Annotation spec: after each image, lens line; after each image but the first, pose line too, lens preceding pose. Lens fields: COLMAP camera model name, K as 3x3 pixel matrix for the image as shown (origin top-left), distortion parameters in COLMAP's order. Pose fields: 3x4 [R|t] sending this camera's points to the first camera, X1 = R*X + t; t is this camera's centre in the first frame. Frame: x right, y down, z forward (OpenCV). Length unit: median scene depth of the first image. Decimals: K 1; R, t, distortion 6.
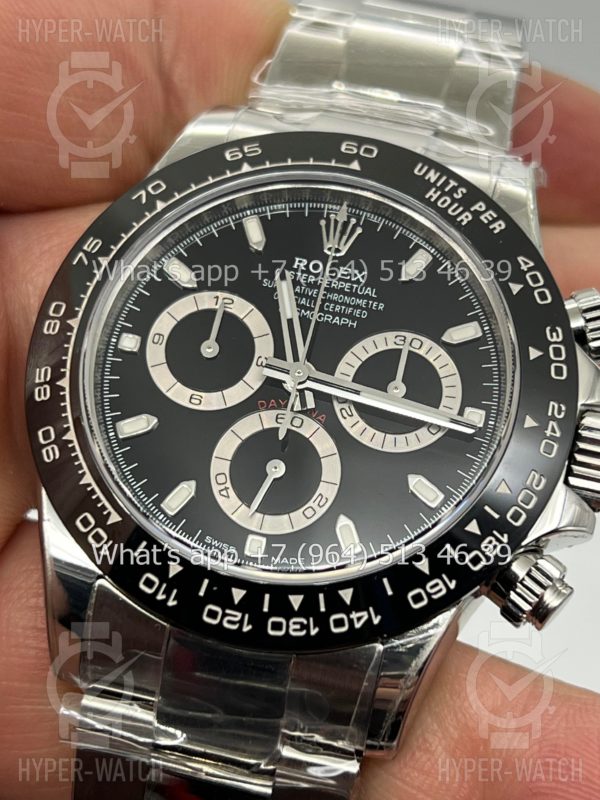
lens RADIAL K [[1899.8, 0, 295.6], [0, 1899.8, 402.7], [0, 0, 1]] dist [0.245454, 0.000000]
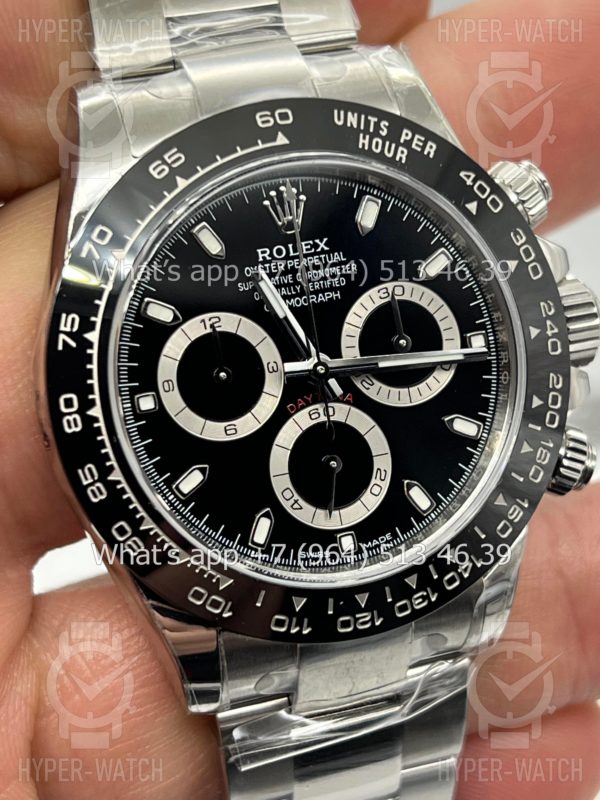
lens RADIAL K [[1899.8, 0, 293.4], [0, 1899.8, 401.7], [0, 0, 1]] dist [0.245454, 0.000000]
pose [[0.858689, -0.412157, 0.304597, -0.324816], [0.266862, 0.866994, 0.420839, -0.429481], [-0.437535, -0.280084, 0.854468, 0.136311]]
